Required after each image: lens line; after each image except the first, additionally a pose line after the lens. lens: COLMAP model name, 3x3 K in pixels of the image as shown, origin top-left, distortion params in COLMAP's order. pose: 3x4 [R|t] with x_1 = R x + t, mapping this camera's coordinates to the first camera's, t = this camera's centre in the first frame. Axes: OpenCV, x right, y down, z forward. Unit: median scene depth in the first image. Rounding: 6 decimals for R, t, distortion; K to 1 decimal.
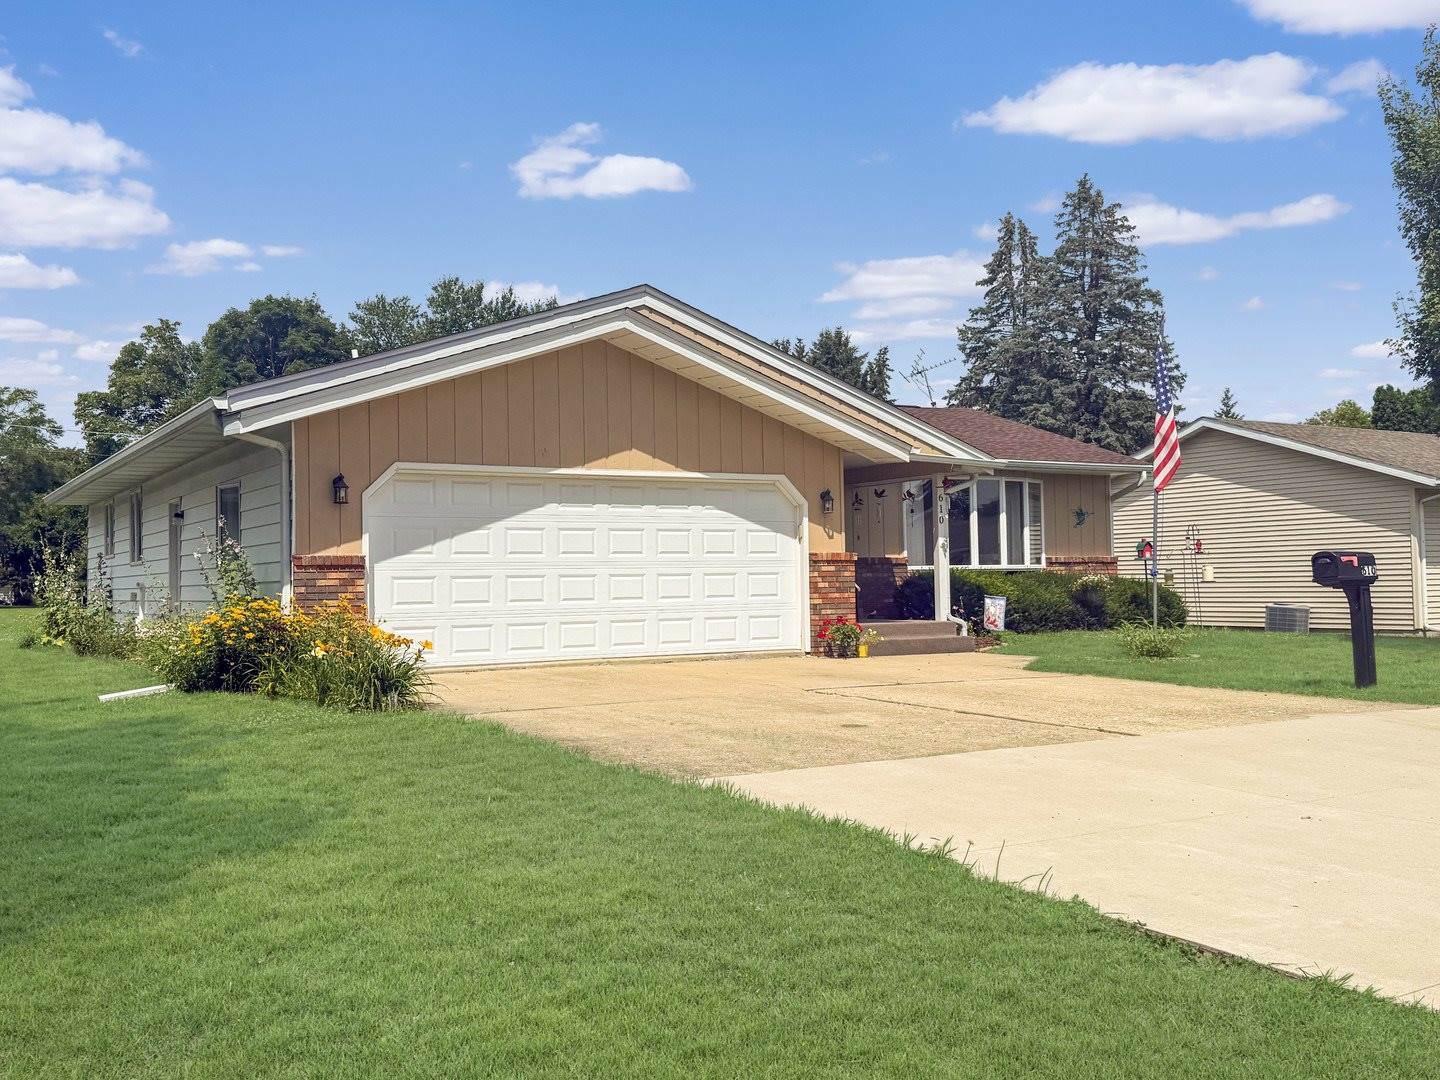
lens RADIAL K [[1361.4, 0, 720.0], [0, 1361.4, 540.0], [0, 0, 1]] dist [0.004933, 0.004088]
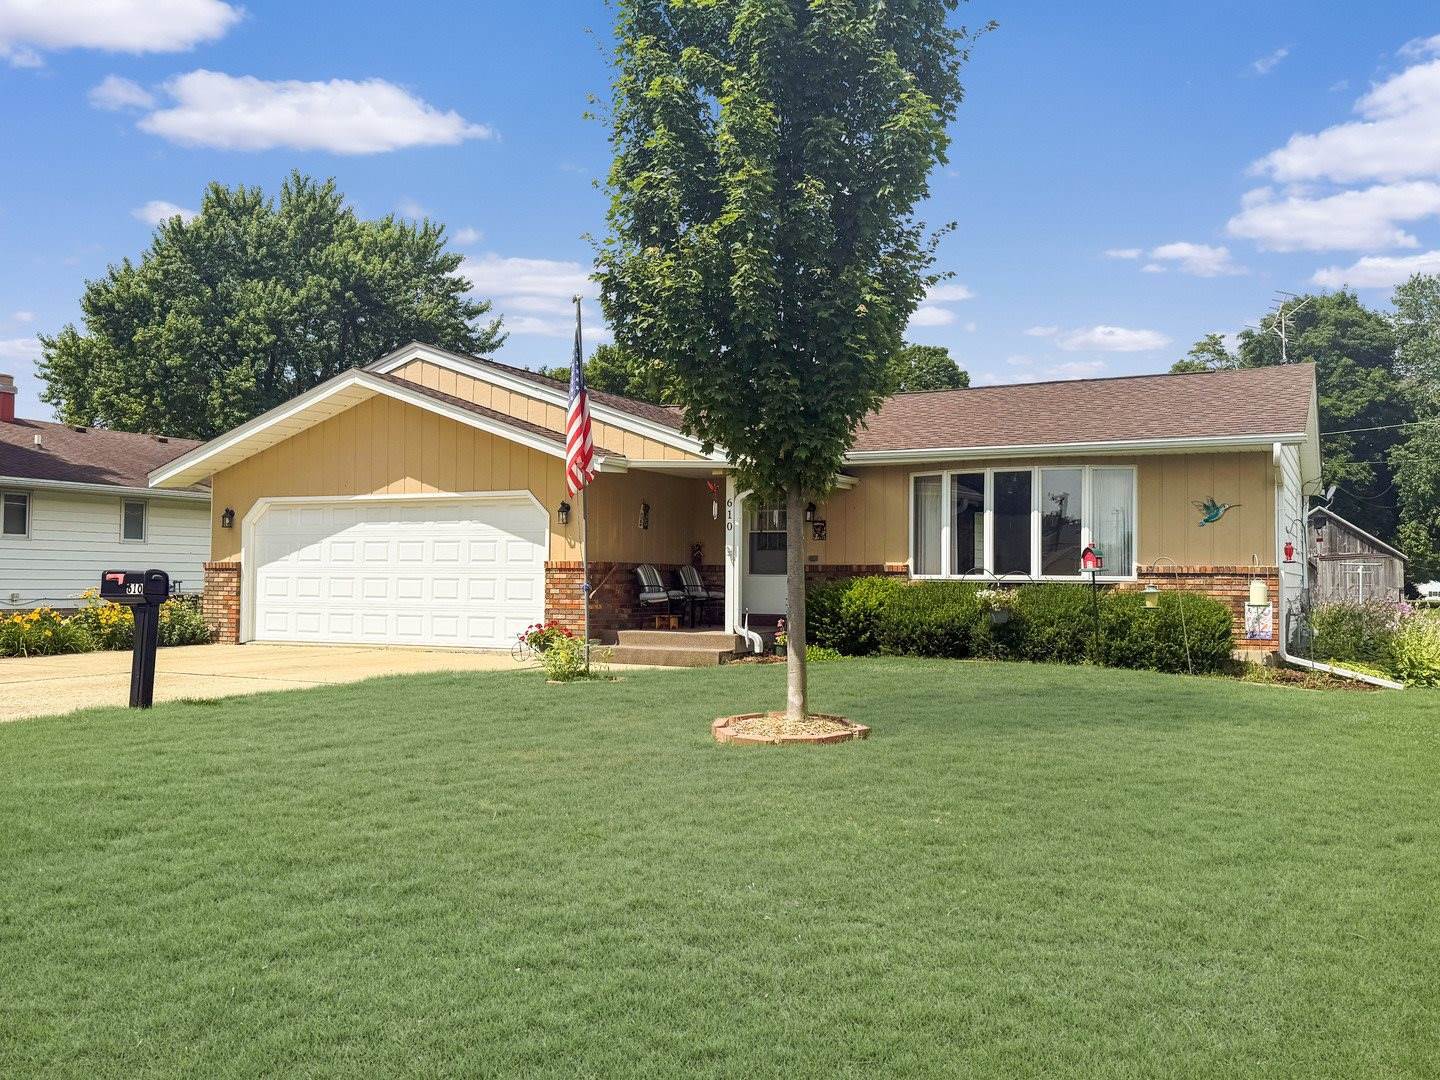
lens RADIAL K [[1249.5, 0, 720.0], [0, 1249.5, 540.0], [0, 0, 1]] dist [0.059292, -0.001707]
pose [[0.544095, -0.006661, -0.838997, 0.973330], [0.009634, 0.999952, -0.001690, -0.004504], [0.838968, -0.007164, 0.544134, 0.574344]]
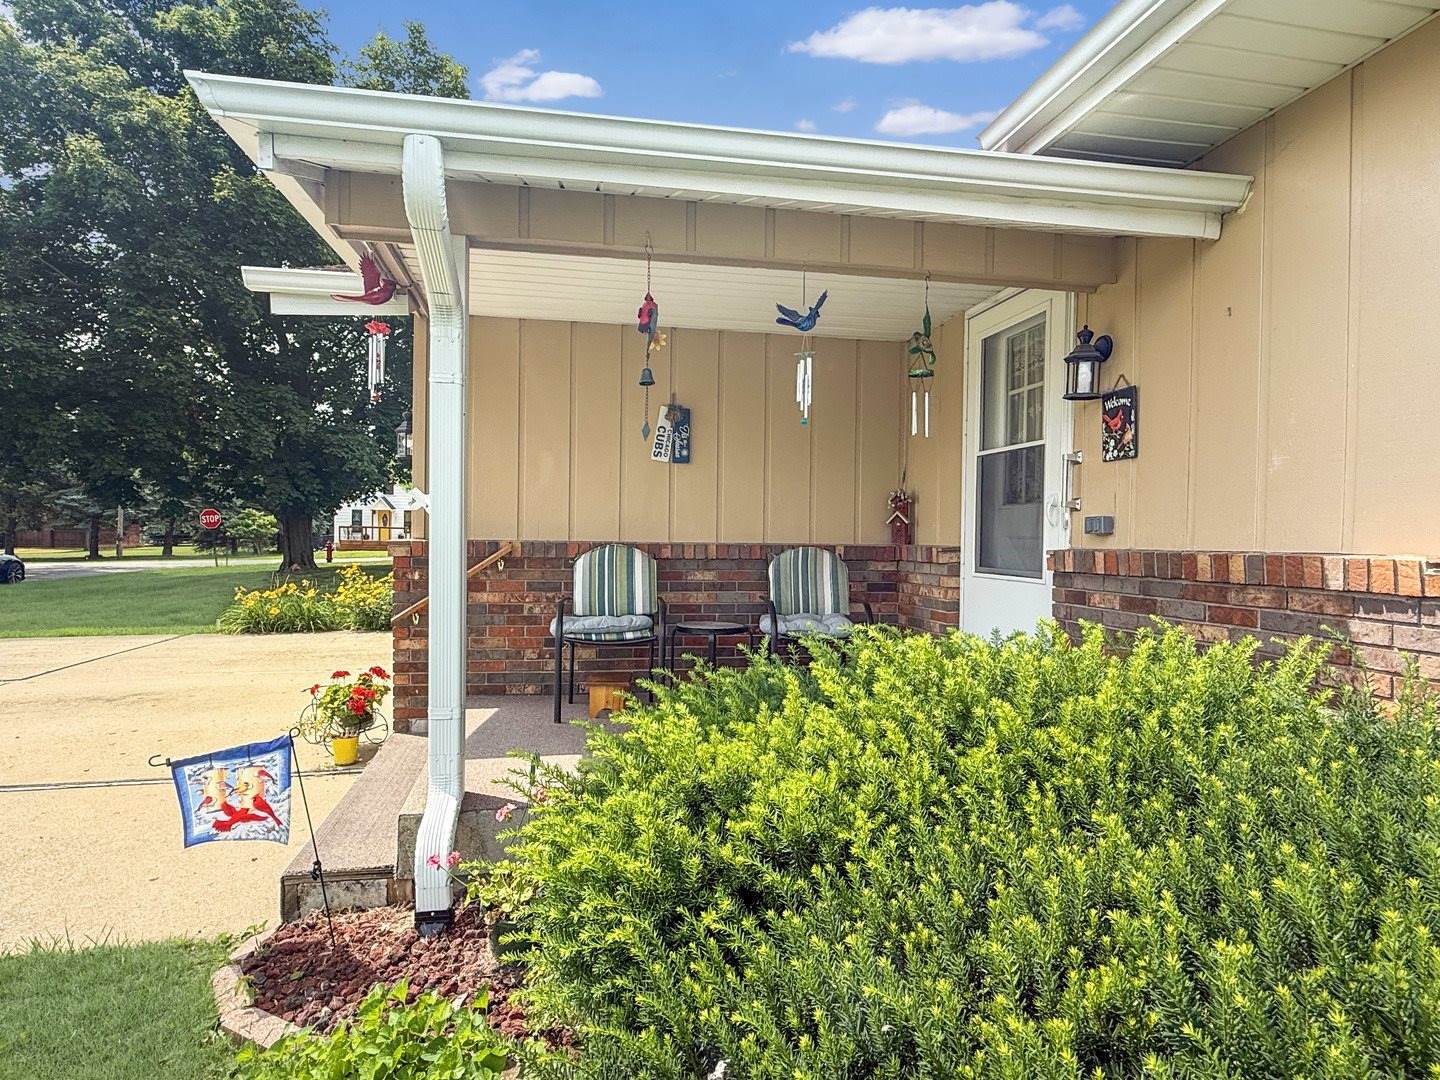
lens RADIAL K [[835.7, 0, 720.0], [0, 835.7, 540.0], [0, 0, 1]] dist [0.000769, 0.000223]
pose [[-0.345362, 0.019233, -0.938273, 0.330142], [0.028791, 0.999537, 0.009891, 0.008996], [0.938028, -0.023597, -0.345755, 1.218634]]
